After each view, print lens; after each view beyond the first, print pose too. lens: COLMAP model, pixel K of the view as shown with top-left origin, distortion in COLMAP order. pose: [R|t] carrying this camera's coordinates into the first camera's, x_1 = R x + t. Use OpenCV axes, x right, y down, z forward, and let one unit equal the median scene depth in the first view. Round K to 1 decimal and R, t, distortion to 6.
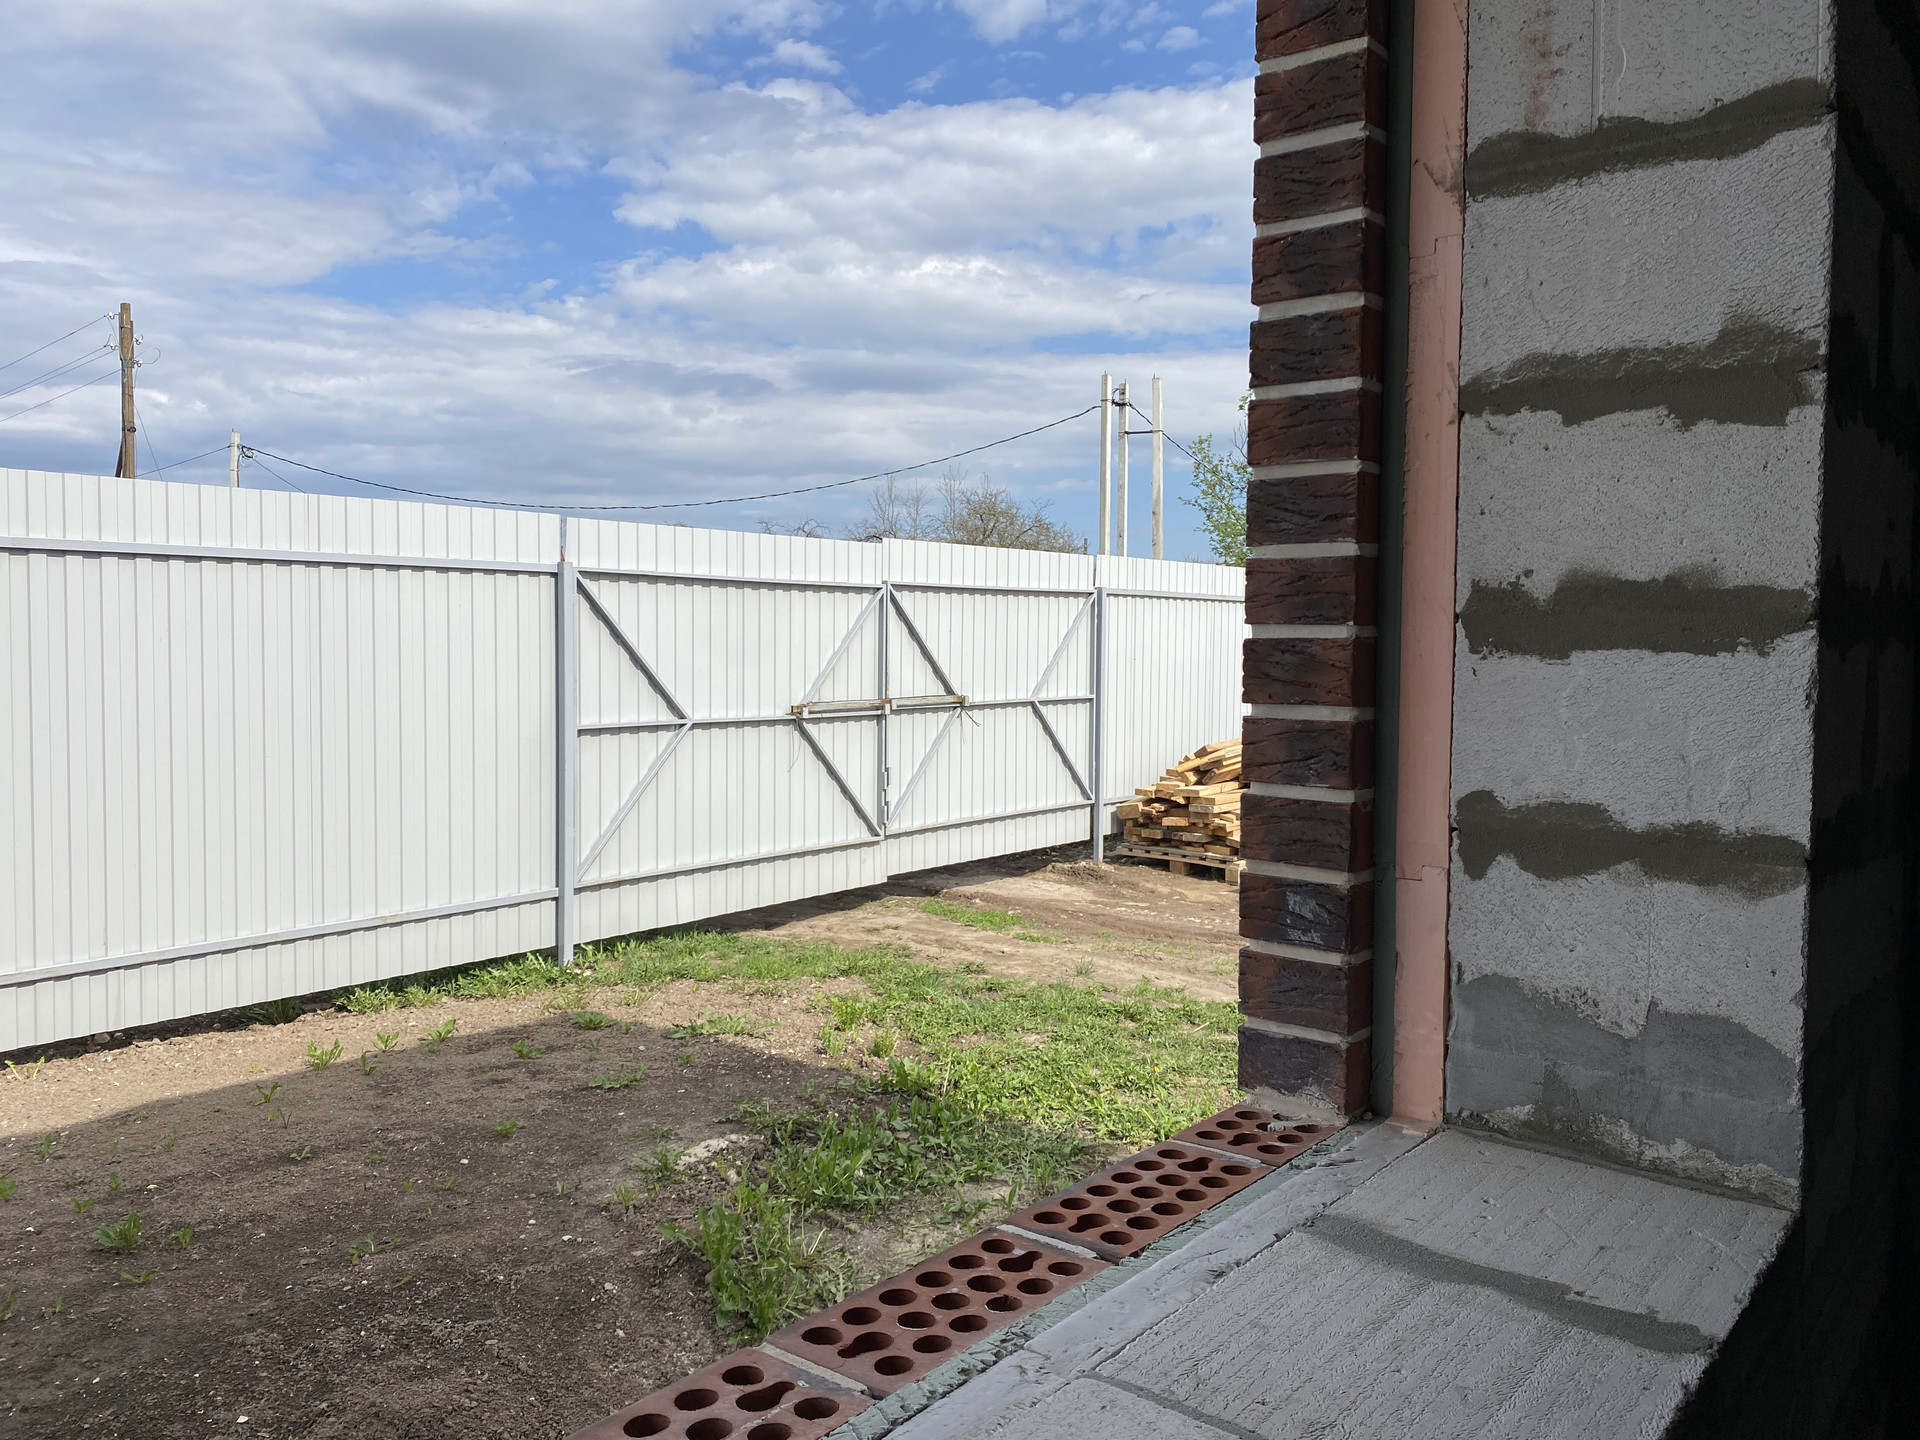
lens RADIAL K [[1465.0, 0, 959.3], [0, 1465.0, 723.1], [0, 0, 1]] dist [0.032747, -0.036619]
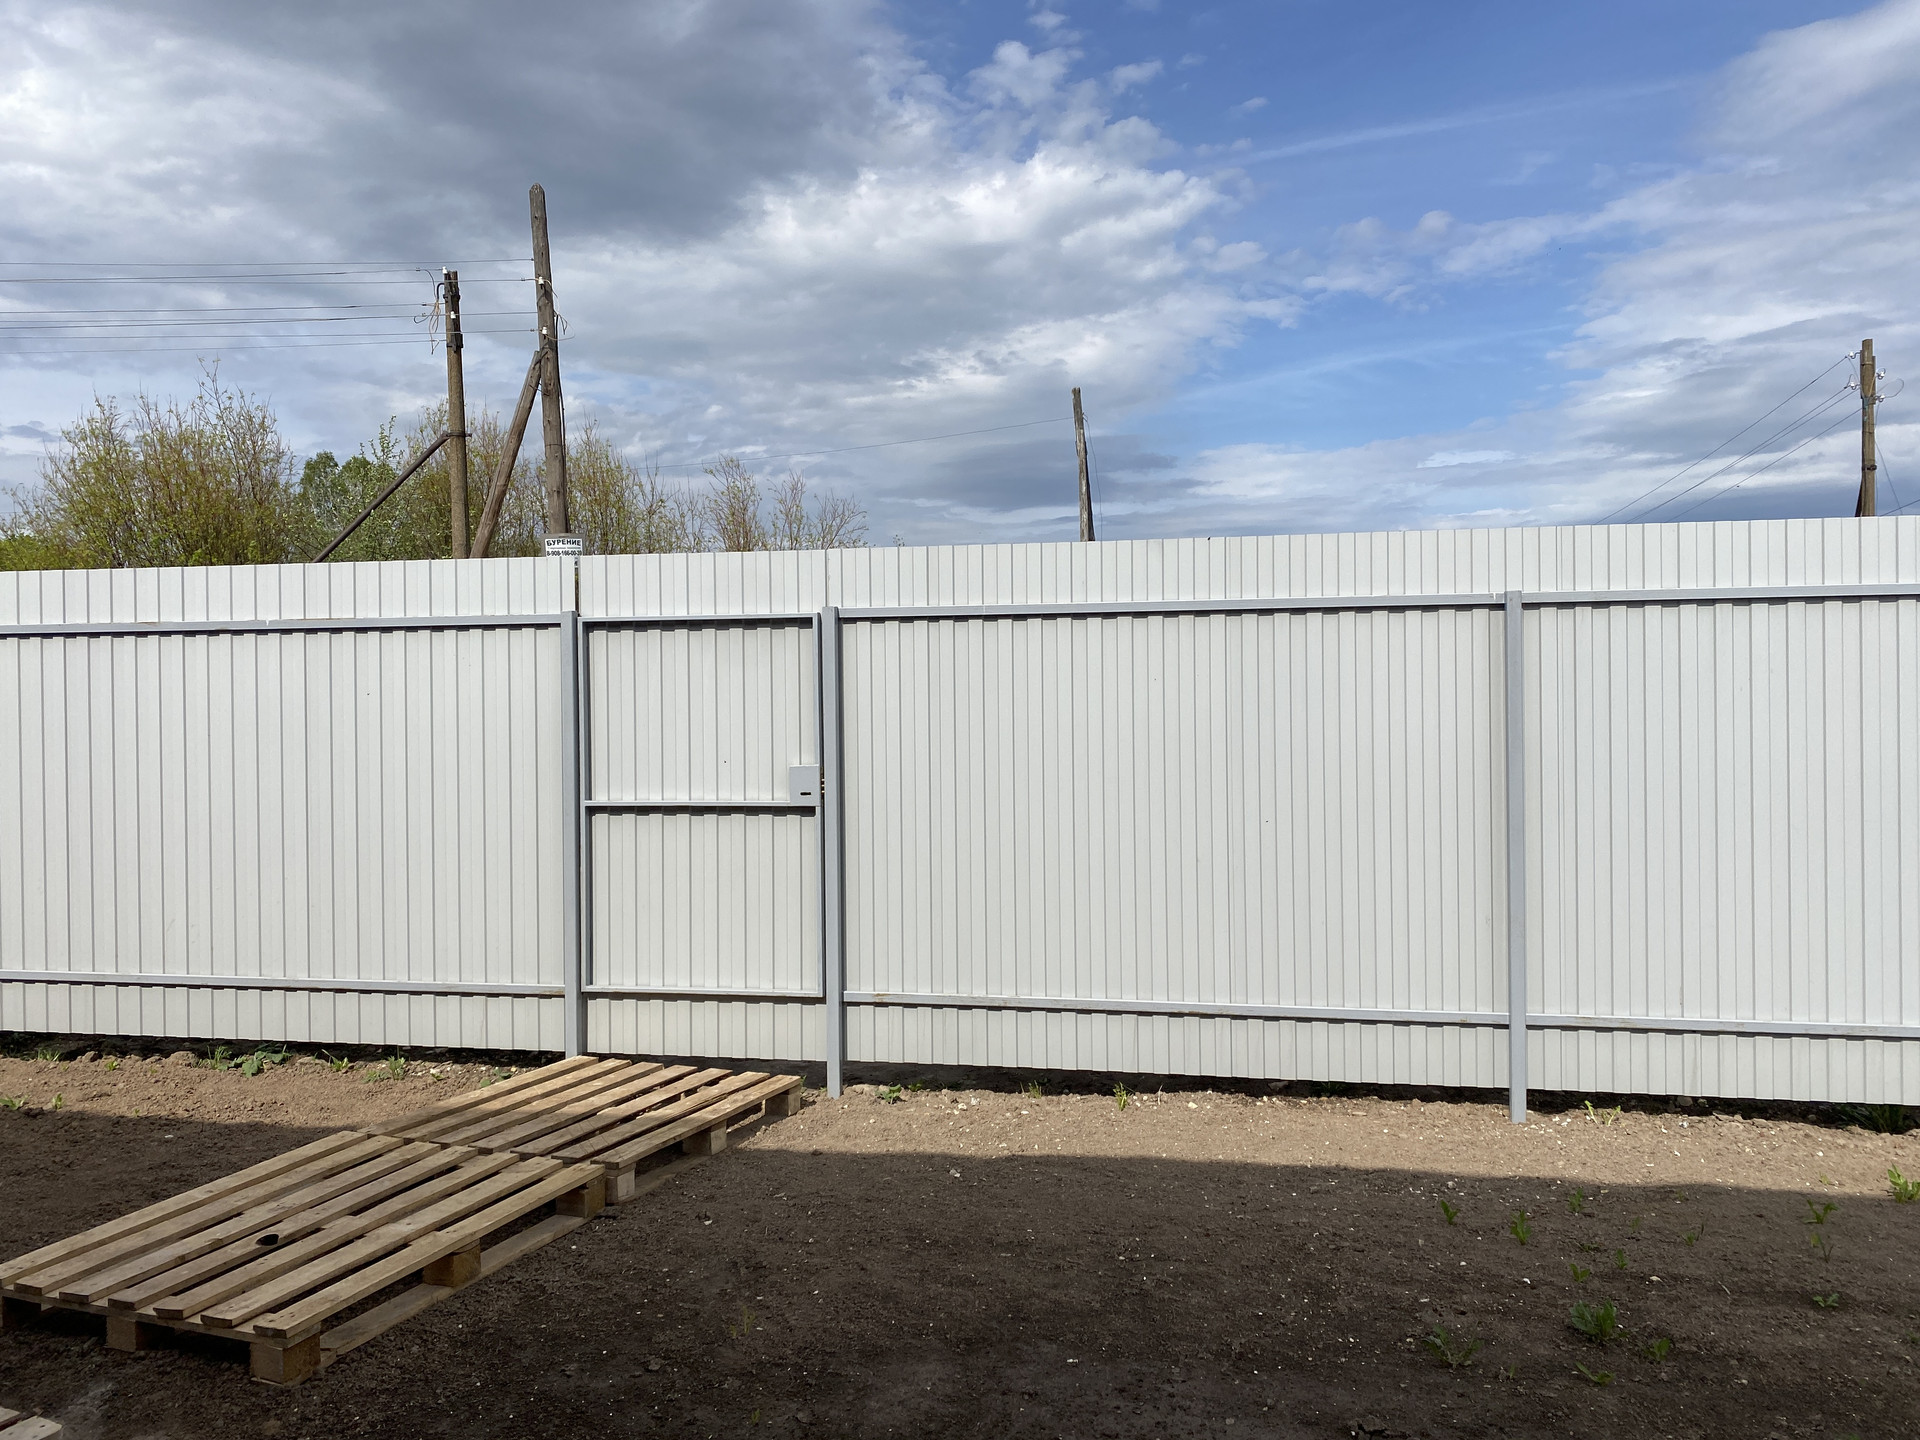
lens RADIAL K [[1465.0, 0, 960.9], [0, 1465.0, 699.1], [0, 0, 1]] dist [0.032747, -0.036619]
pose [[0.473121, -0.002125, -0.880995, 0.049482], [-0.038923, 0.998970, -0.023312, -0.008812], [0.880137, 0.045321, 0.472551, 0.121595]]
